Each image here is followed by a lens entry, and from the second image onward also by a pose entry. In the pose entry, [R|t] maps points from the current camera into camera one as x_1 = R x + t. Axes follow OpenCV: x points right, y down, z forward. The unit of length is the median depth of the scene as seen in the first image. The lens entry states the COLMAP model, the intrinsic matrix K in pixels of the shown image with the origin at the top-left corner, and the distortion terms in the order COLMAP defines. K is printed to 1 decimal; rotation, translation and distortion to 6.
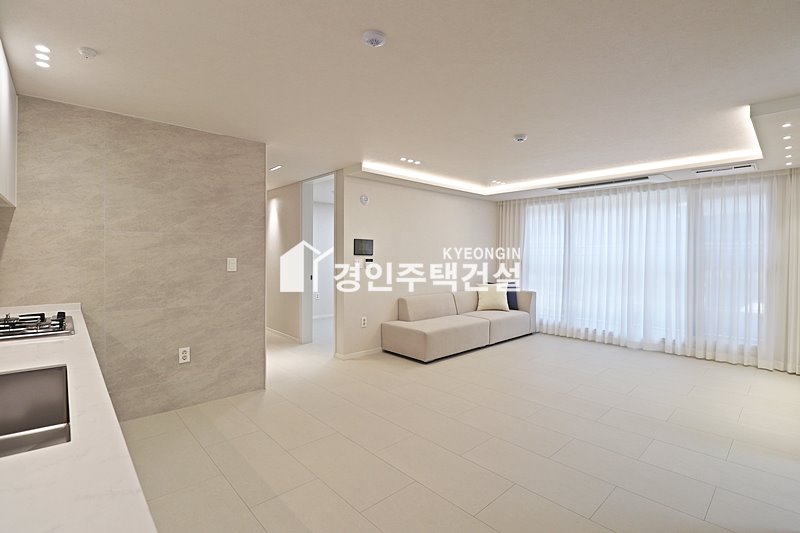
lens RADIAL K [[410.6, 0, 386.9], [0, 410.6, 264.1], [0, 0, 1]] dist [-0.024604, -0.000578]
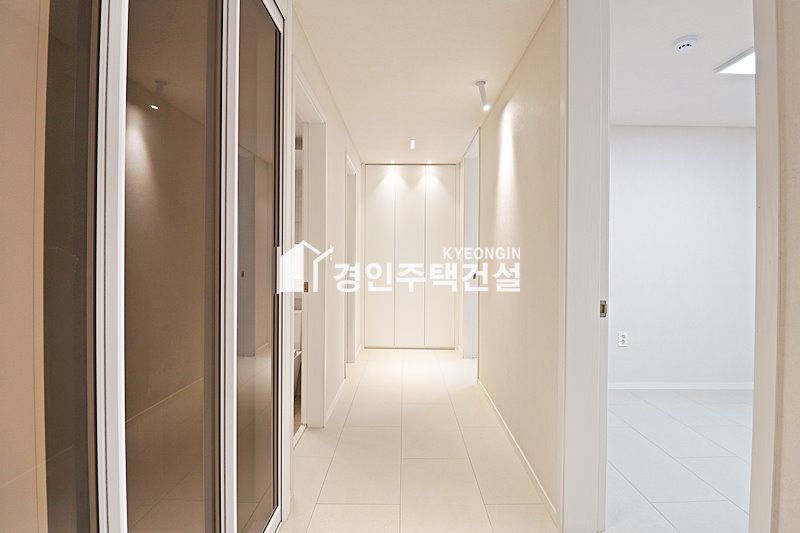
lens RADIAL K [[378.1, 0, 403.2], [0, 378.1, 260.1], [0, 0, 1]] dist [-0.005754, -0.001173]
pose [[0.749721, 0.002737, -0.661748, -0.089642], [-0.012308, 0.999876, -0.009808, 0.002458], [0.661640, 0.015497, 0.749662, 0.587570]]
